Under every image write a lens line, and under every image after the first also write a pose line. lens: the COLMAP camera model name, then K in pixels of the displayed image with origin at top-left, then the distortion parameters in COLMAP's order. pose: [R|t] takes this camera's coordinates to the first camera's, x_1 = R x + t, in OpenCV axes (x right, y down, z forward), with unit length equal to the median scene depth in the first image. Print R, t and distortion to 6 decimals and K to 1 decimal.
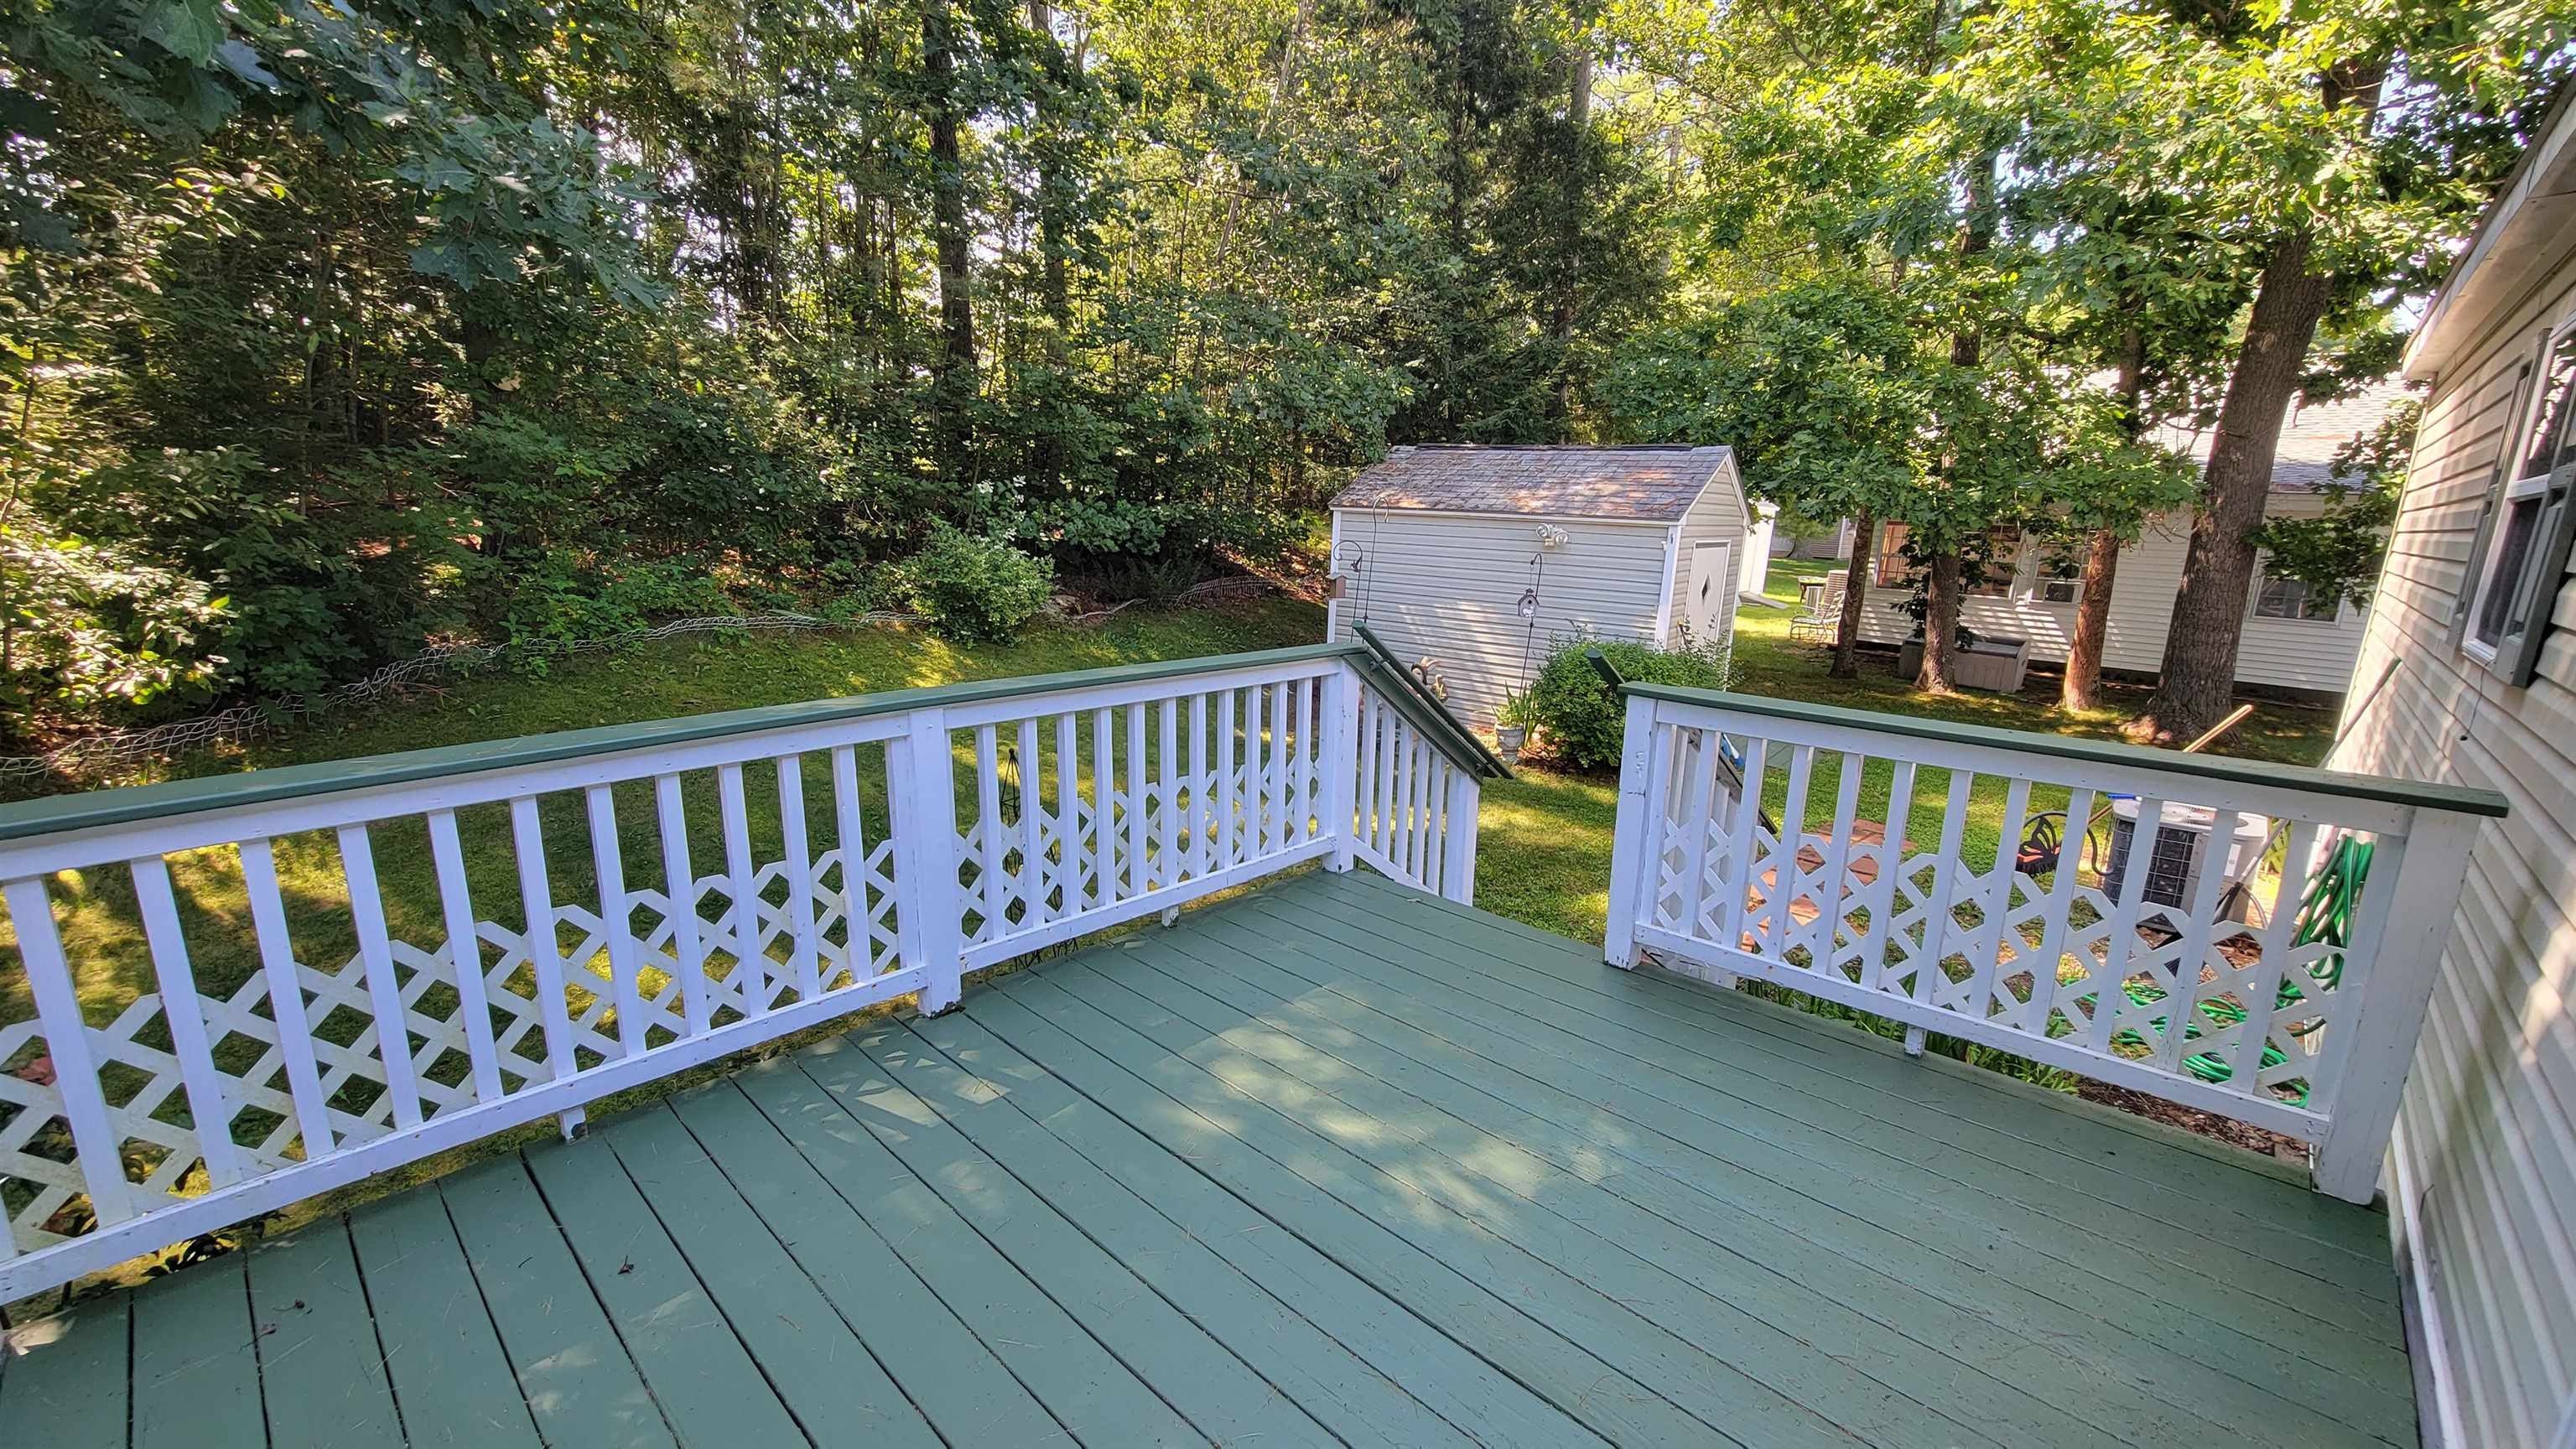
lens RADIAL K [[1072.5, 0, 1284.7], [0, 1072.5, 754.1], [0, 0, 1]] dist [-0.002031, -0.000482]
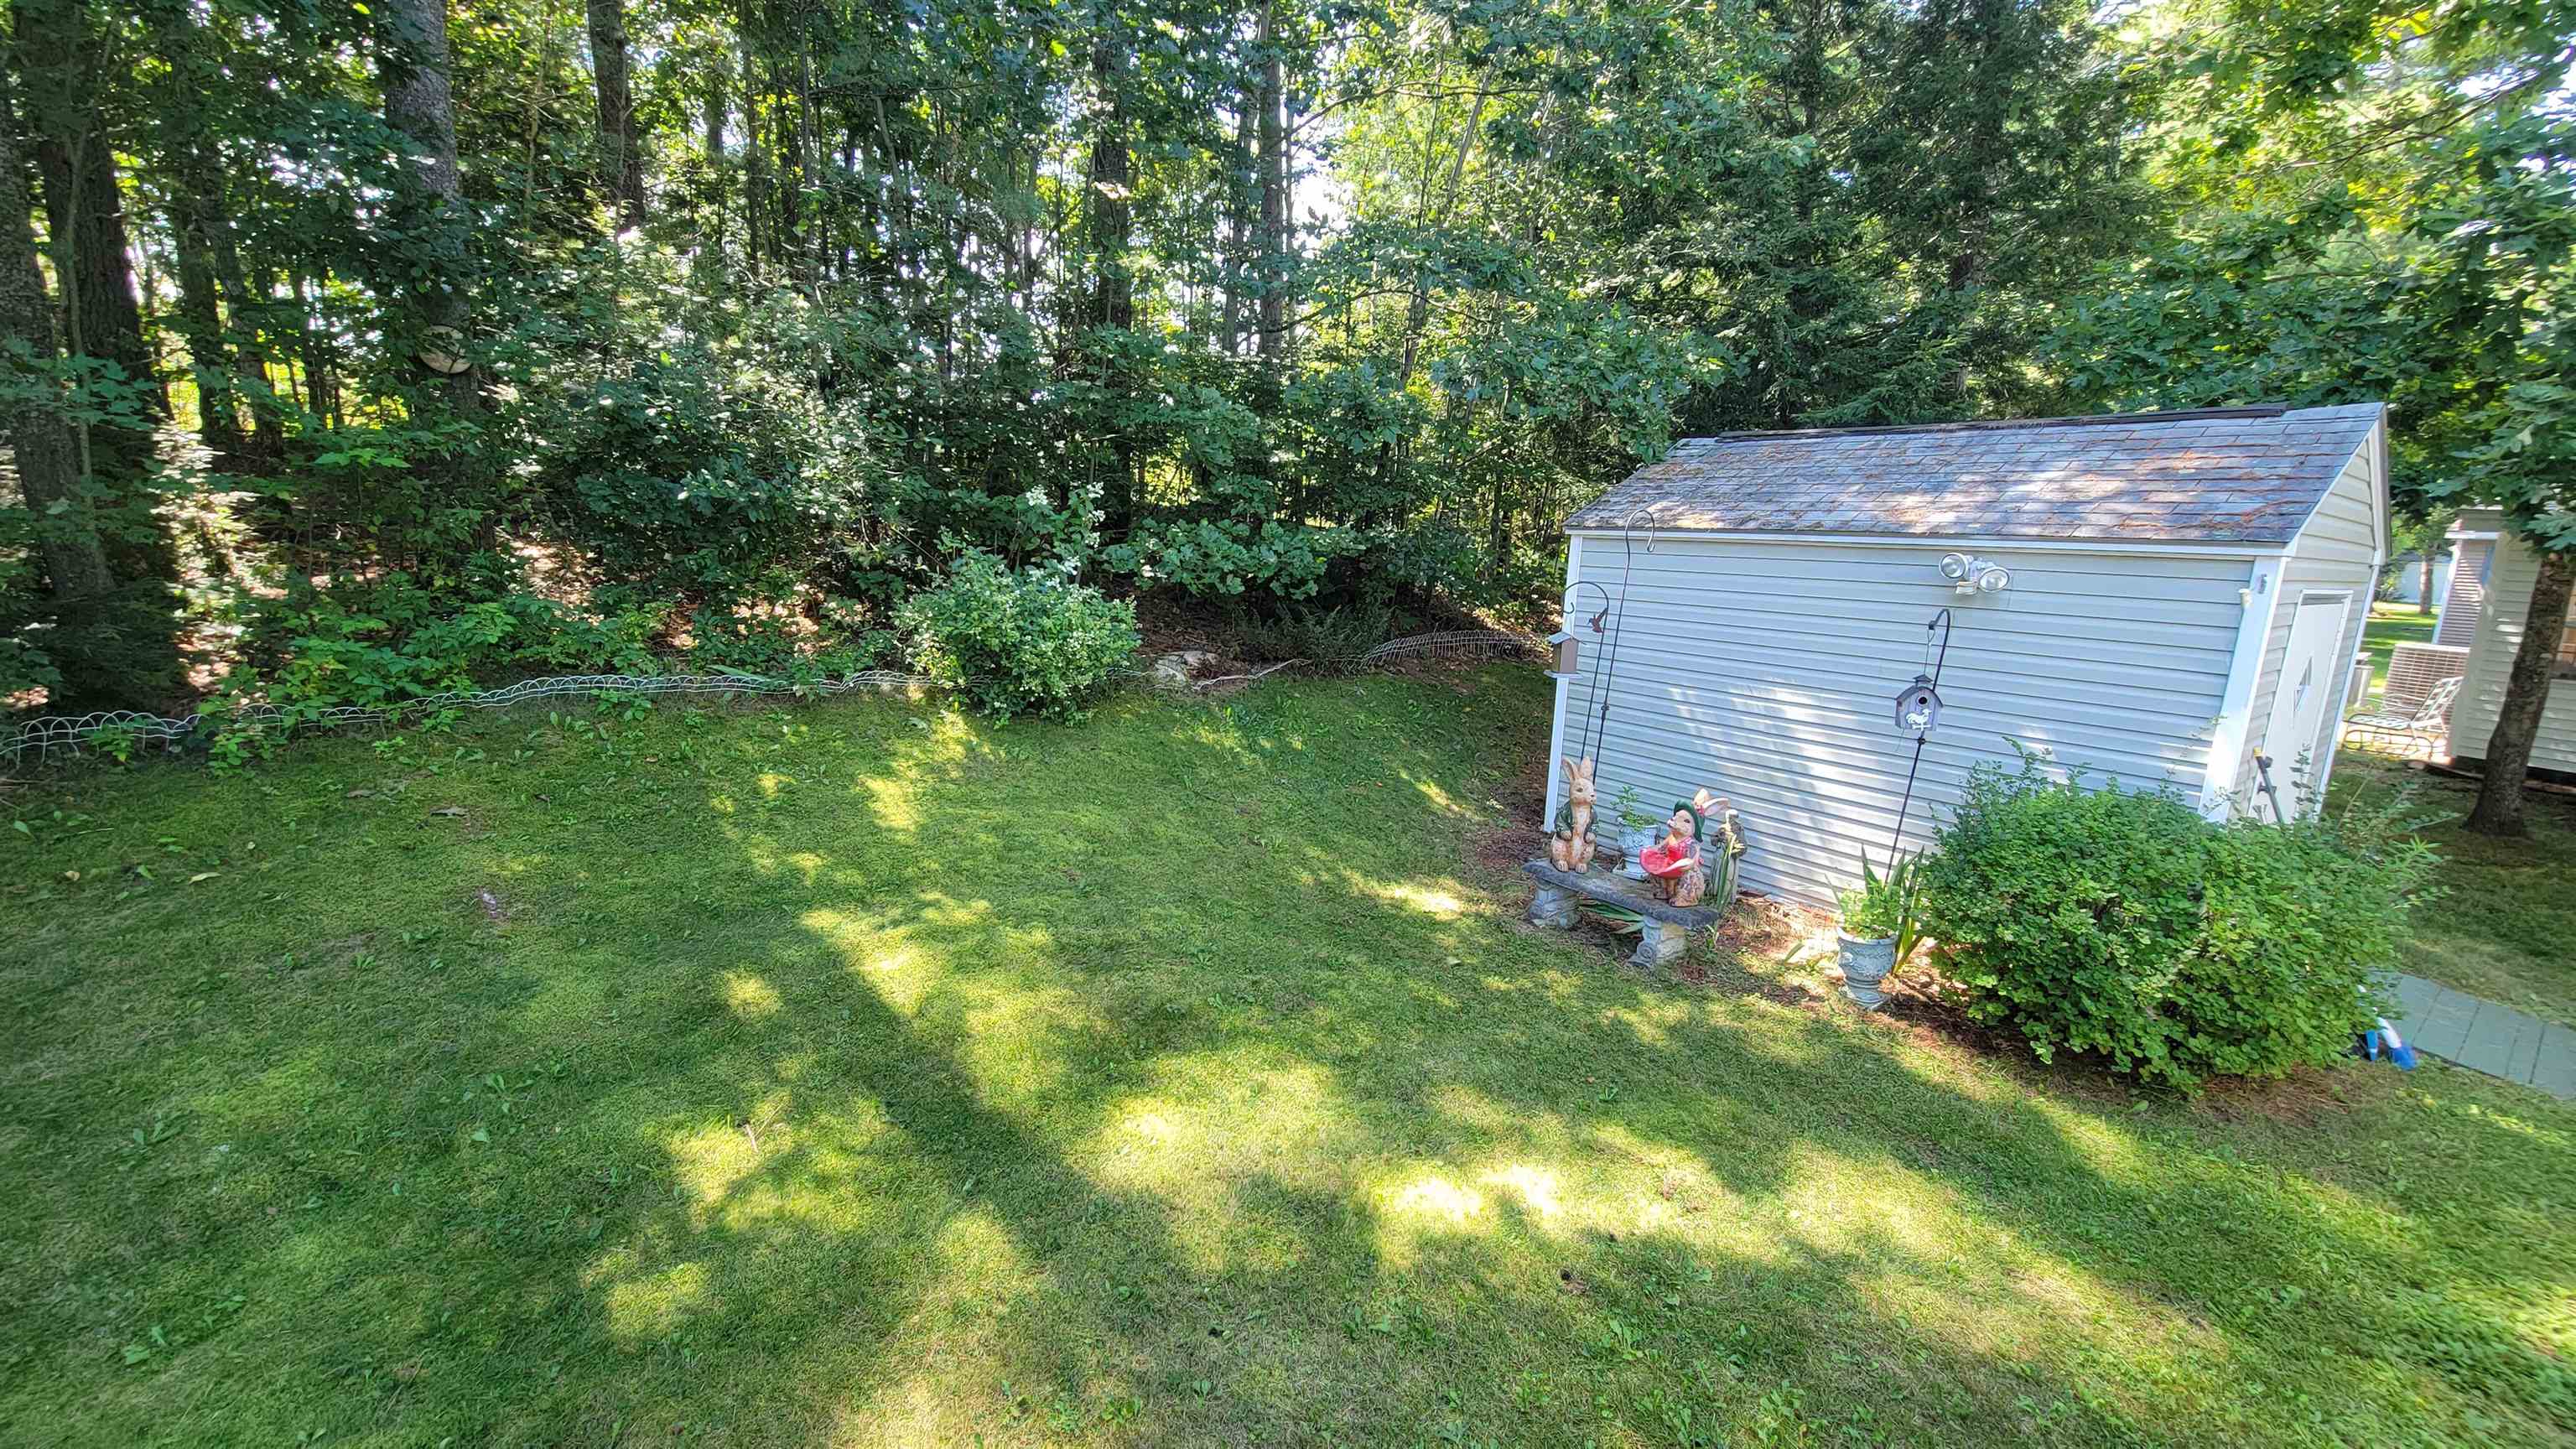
lens RADIAL K [[1039.5, 0, 1283.1], [0, 1039.5, 750.9], [0, 0, 1]] dist [-0.000911, -0.000368]
pose [[0.957893, 0.058468, -0.281110, 0.068201], [-0.070206, 0.997024, -0.031859, -0.072671], [0.278411, 0.050253, 0.959147, 0.393907]]
